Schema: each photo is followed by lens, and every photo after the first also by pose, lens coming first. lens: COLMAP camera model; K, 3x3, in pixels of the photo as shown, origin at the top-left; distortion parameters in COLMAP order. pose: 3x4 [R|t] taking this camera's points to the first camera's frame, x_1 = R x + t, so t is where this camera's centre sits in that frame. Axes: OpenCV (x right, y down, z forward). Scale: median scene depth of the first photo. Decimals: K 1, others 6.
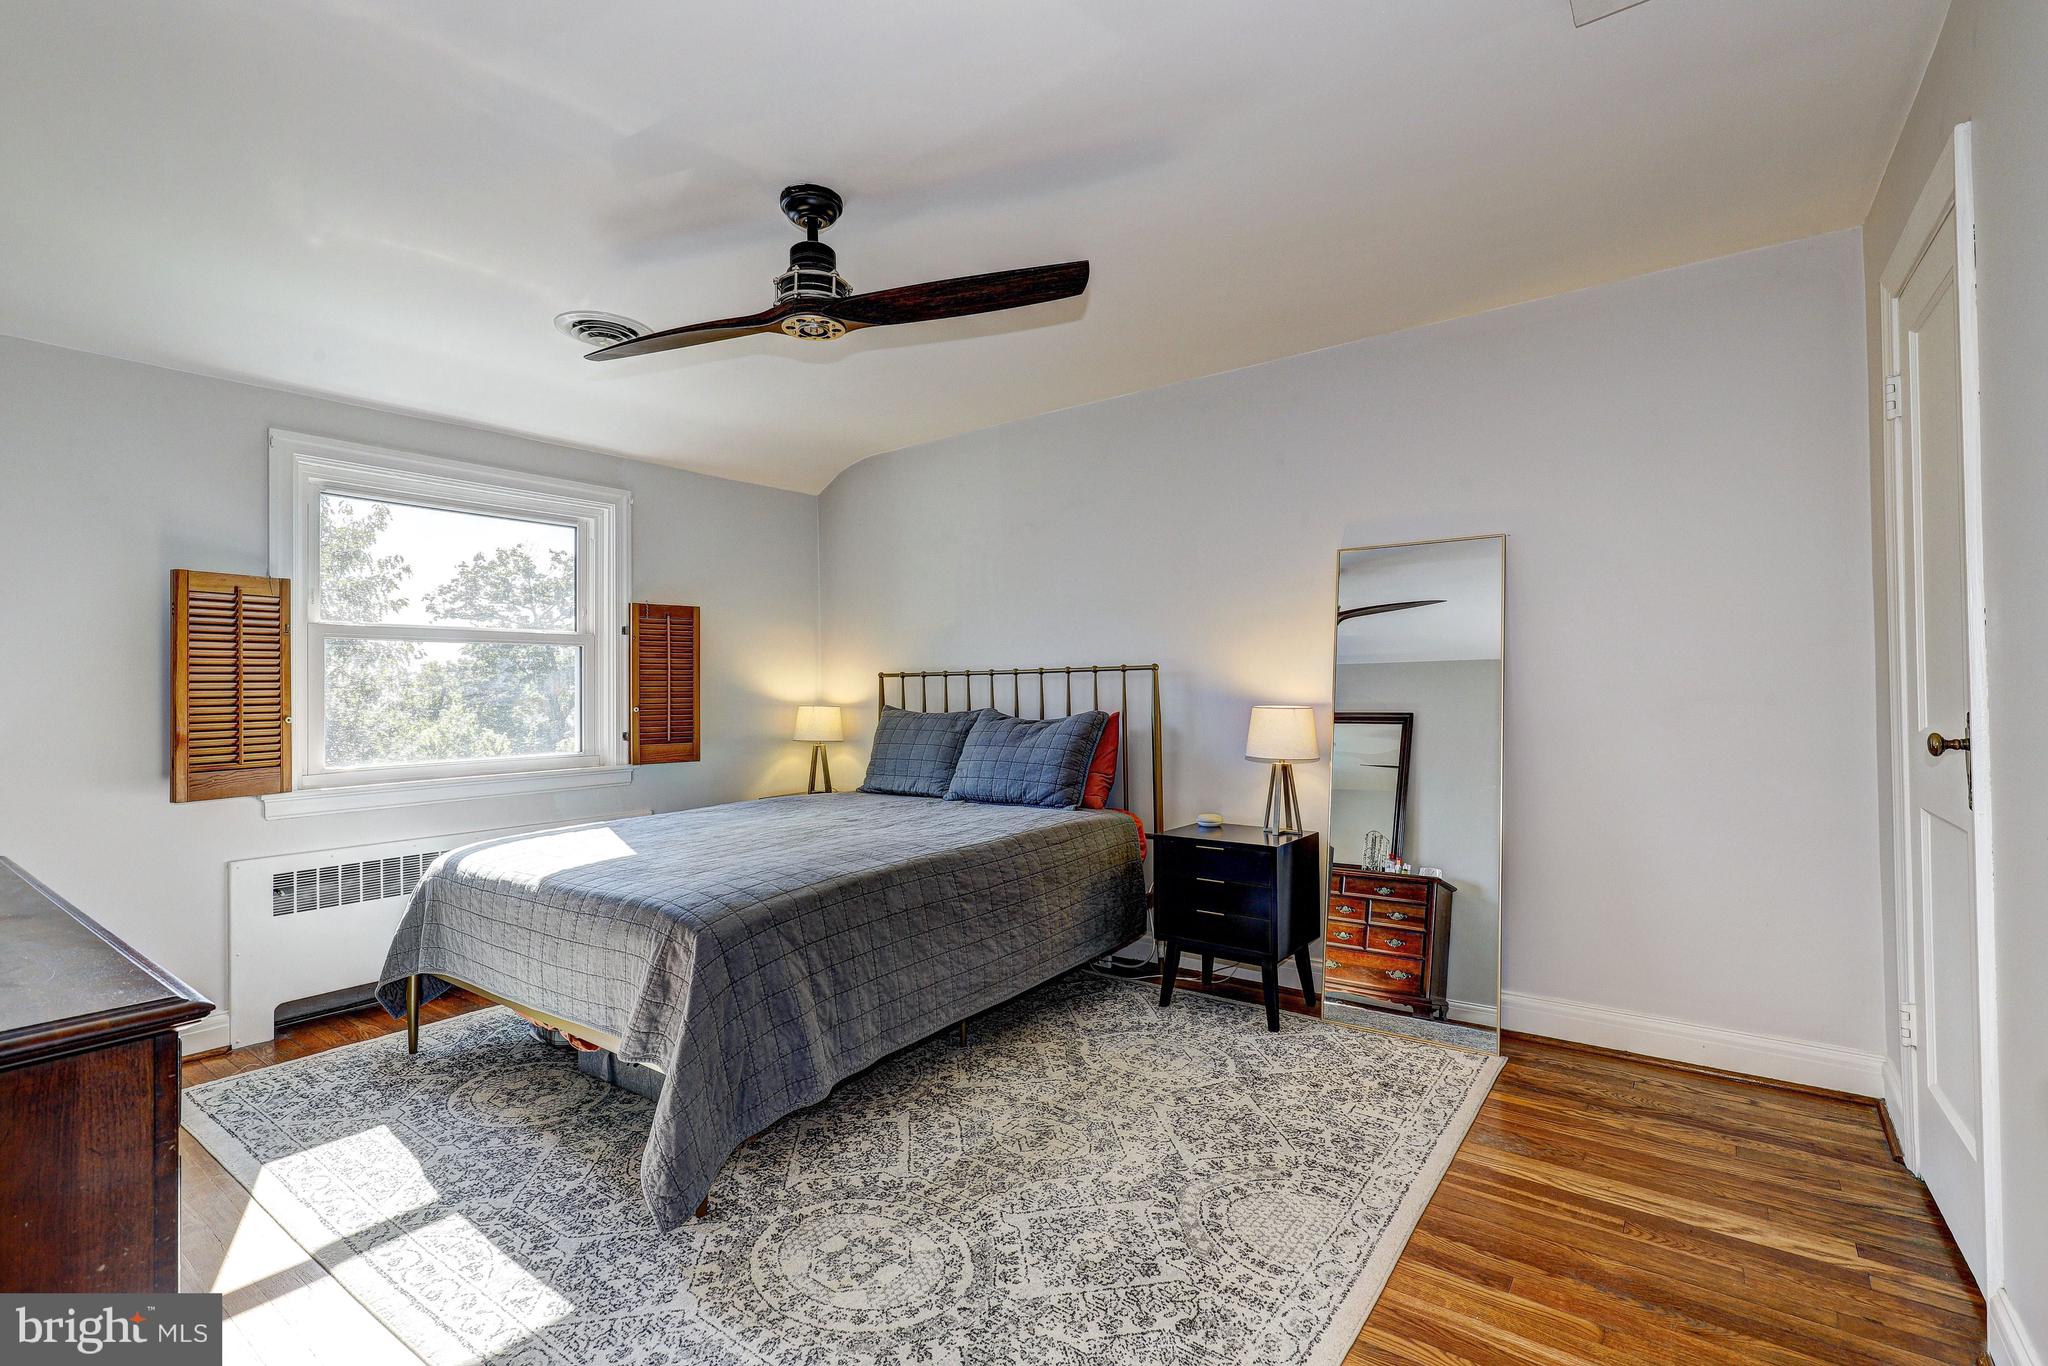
lens RADIAL K [[923.6, 0, 1030.5], [0, 923.6, 678.2], [0, 0, 1]] dist [-0.000020, 0.000752]
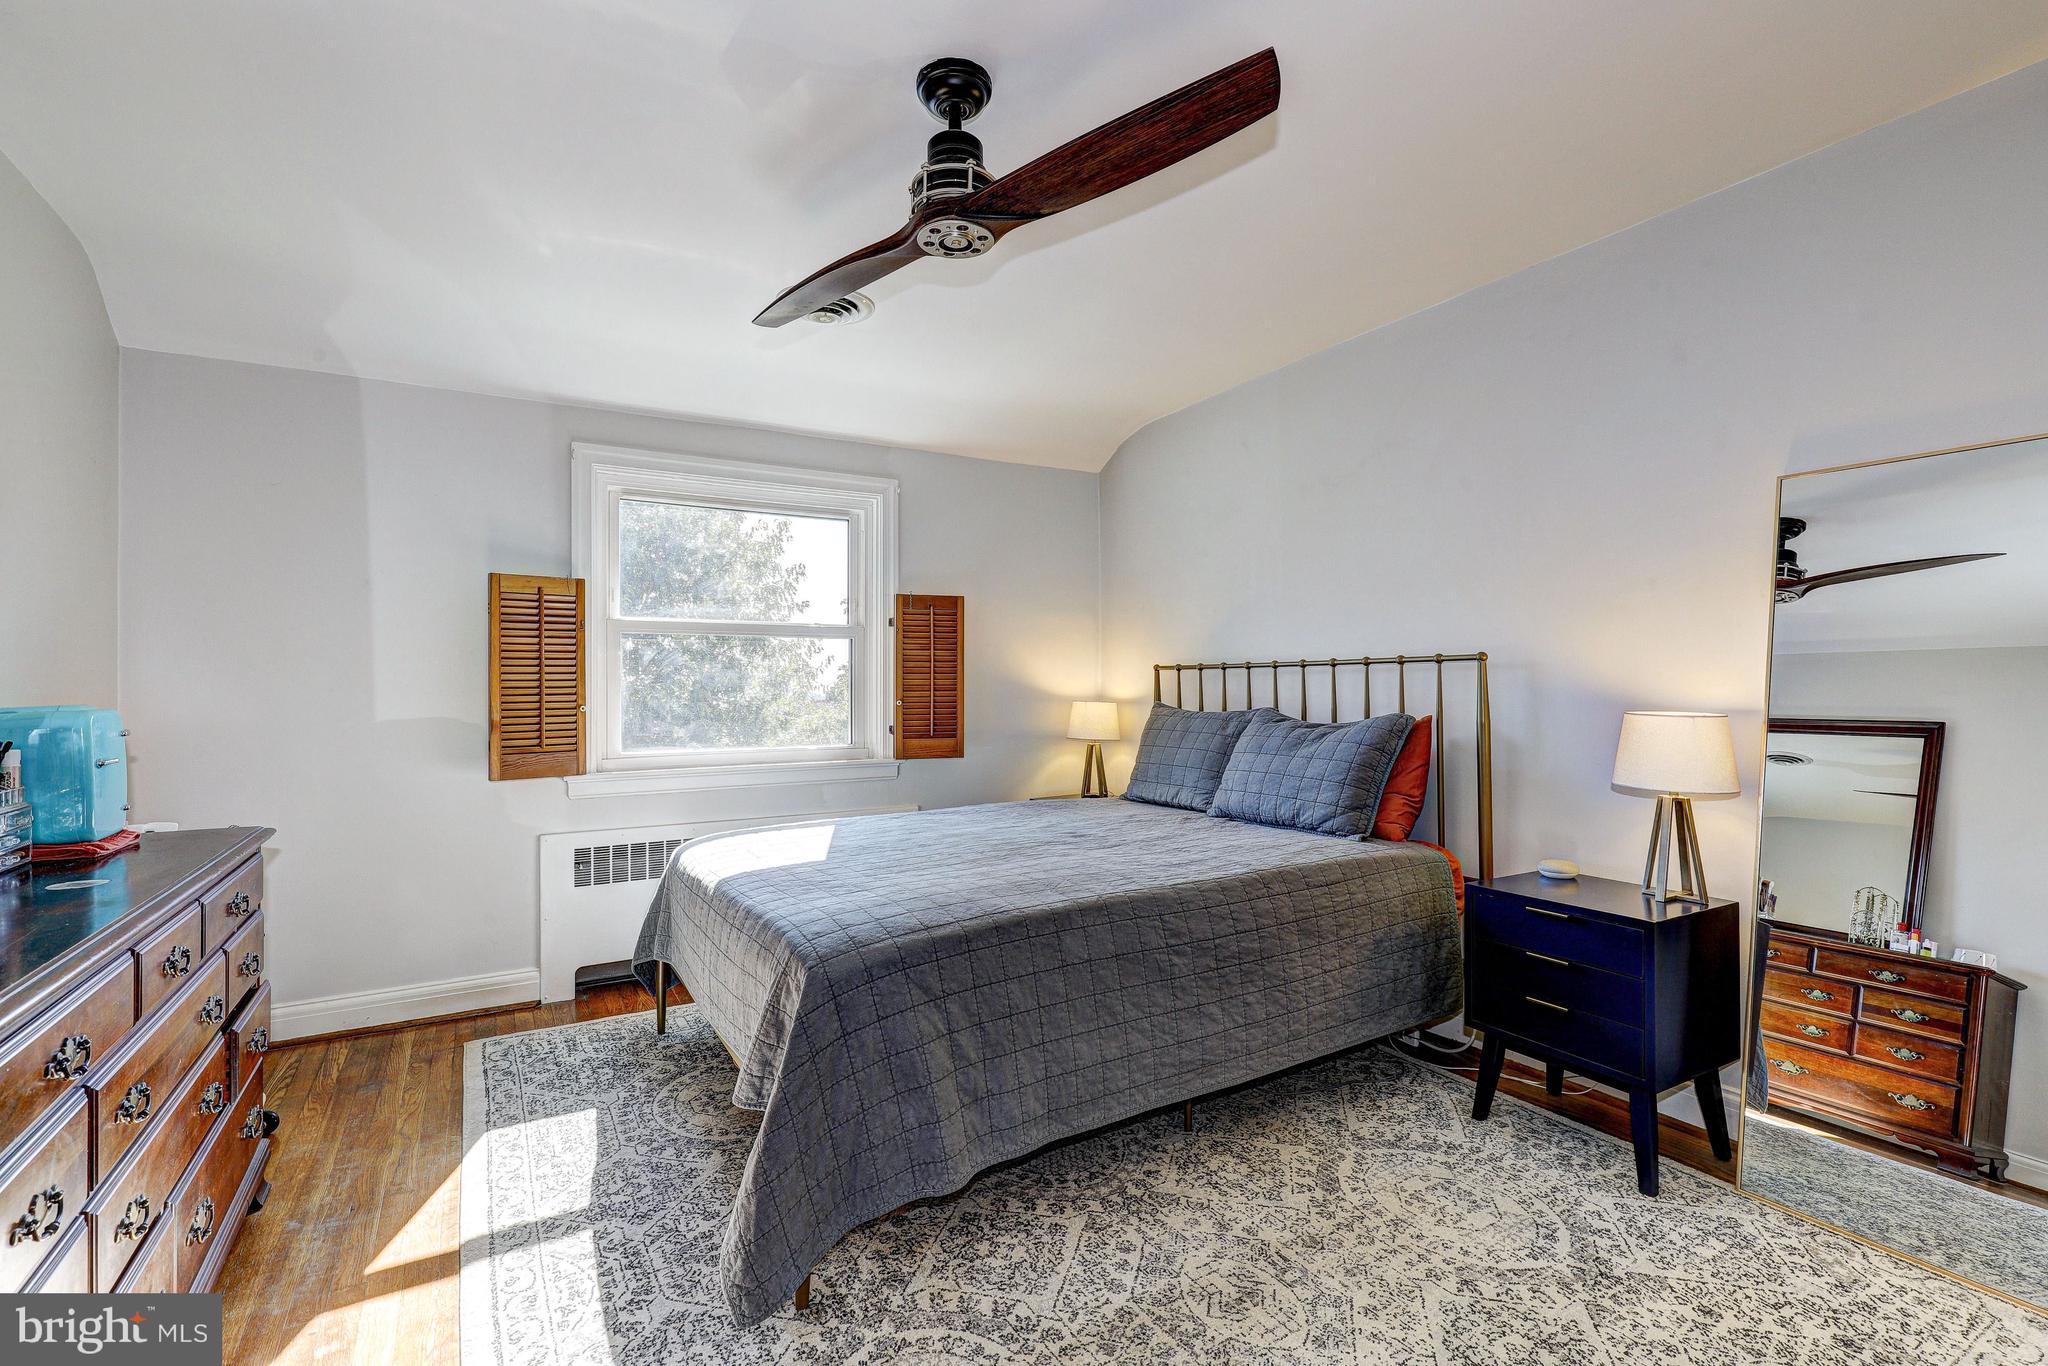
lens RADIAL K [[923.6, 0, 1030.5], [0, 923.6, 678.2], [0, 0, 1]] dist [-0.000020, 0.000752]
pose [[0.922141, 0.004673, -0.386825, 0.111968], [-0.001843, 0.999969, 0.007687, 0.000244], [0.386848, -0.006375, 0.922121, 0.215033]]
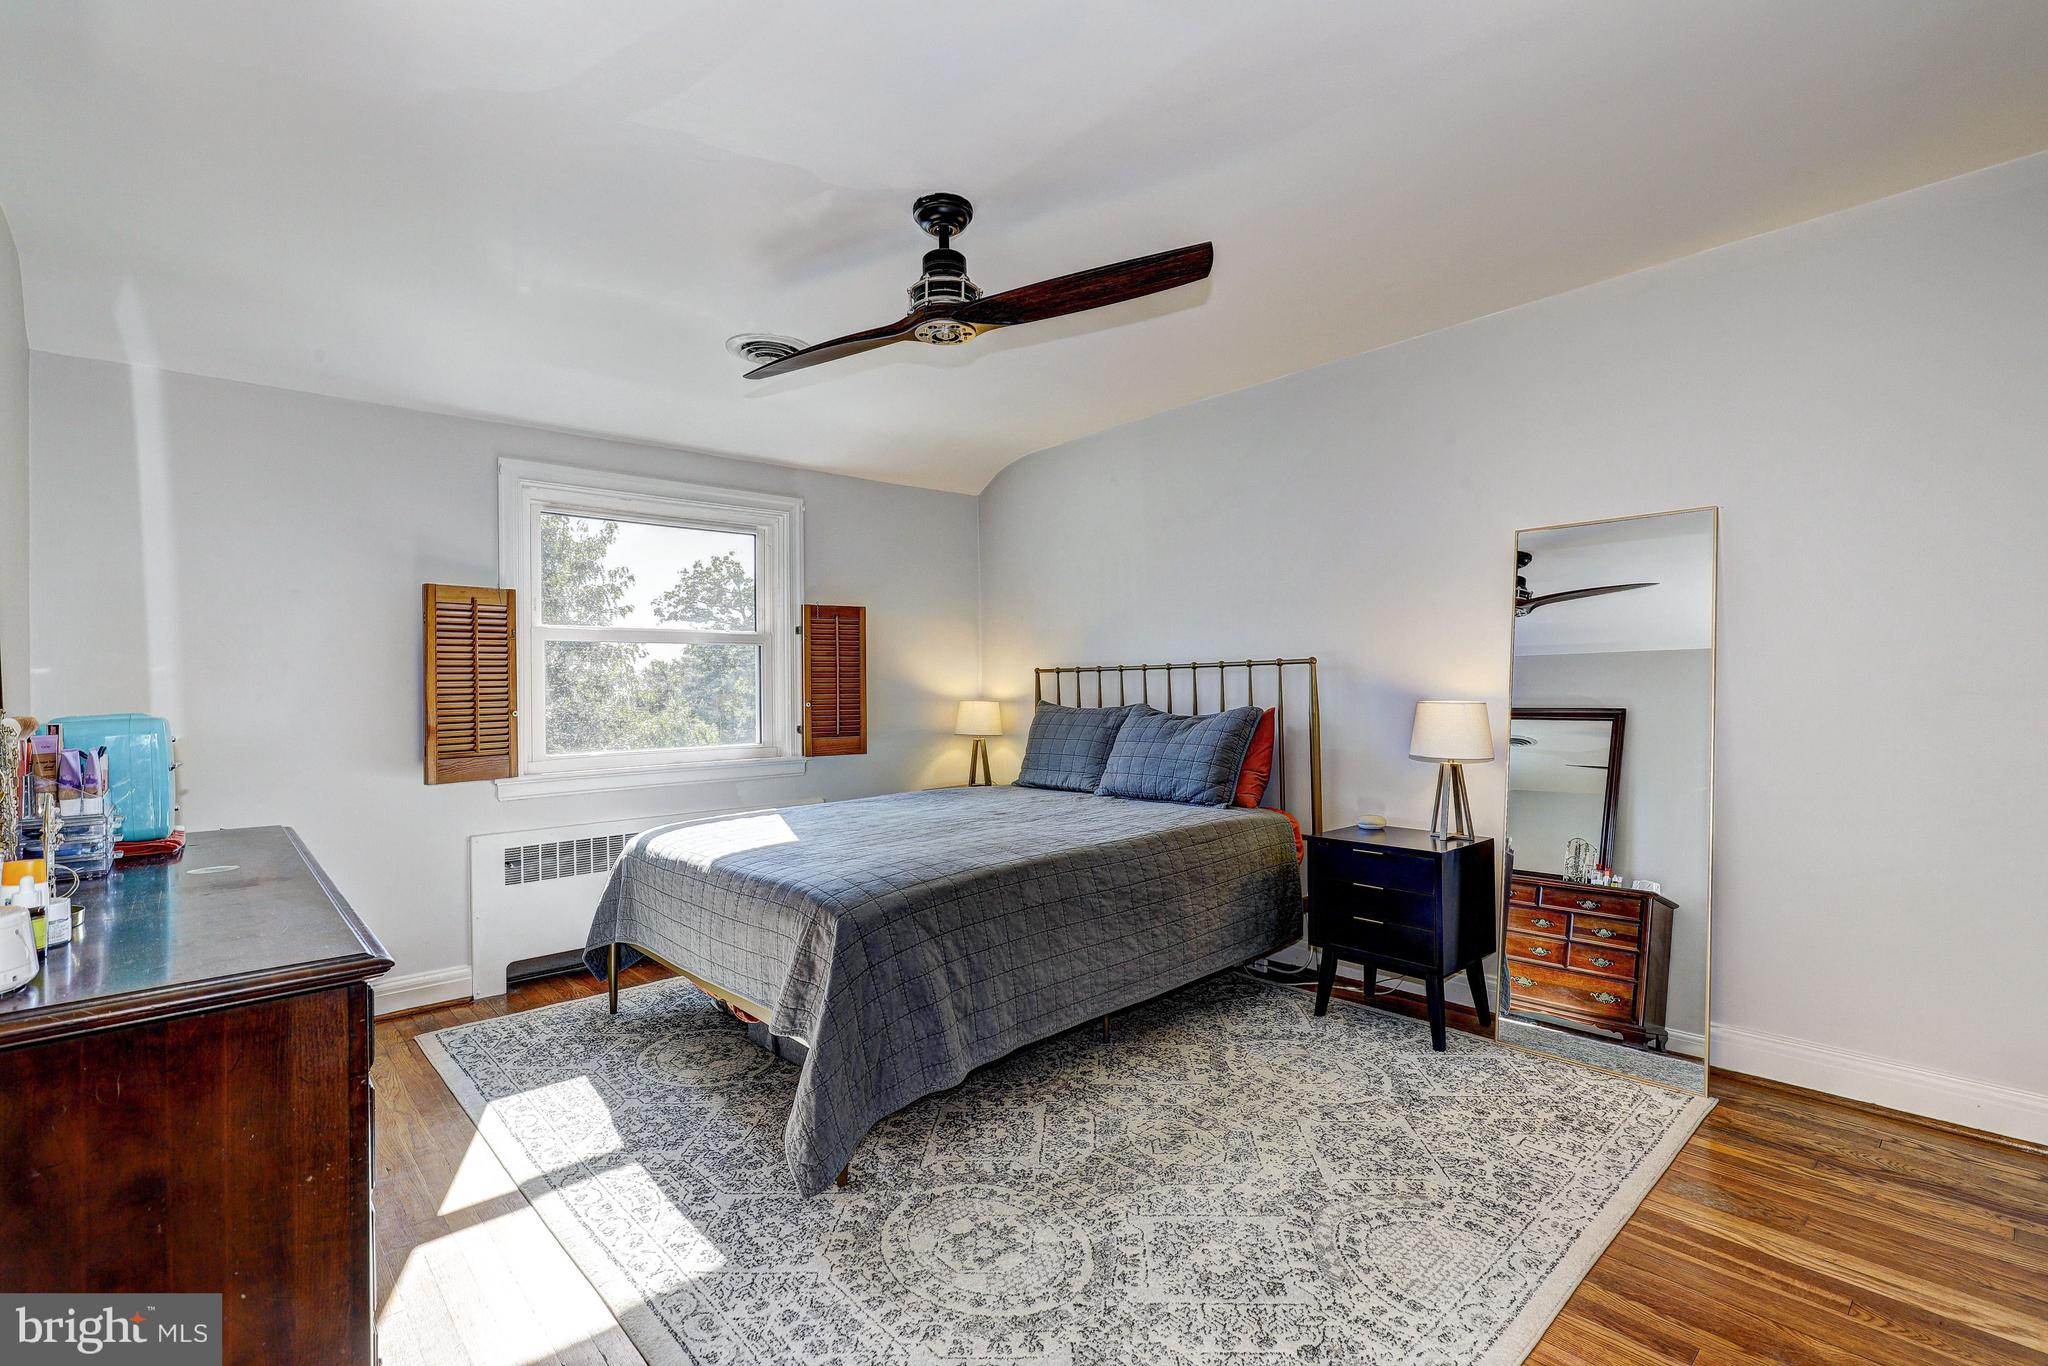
lens RADIAL K [[923.6, 0, 1030.5], [0, 923.6, 678.2], [0, 0, 1]] dist [-0.000020, 0.000752]
pose [[0.981125, -0.004602, -0.193321, 0.042731], [0.005749, 0.999969, 0.005370, -0.001060], [0.193290, -0.006380, 0.981121, 0.007704]]
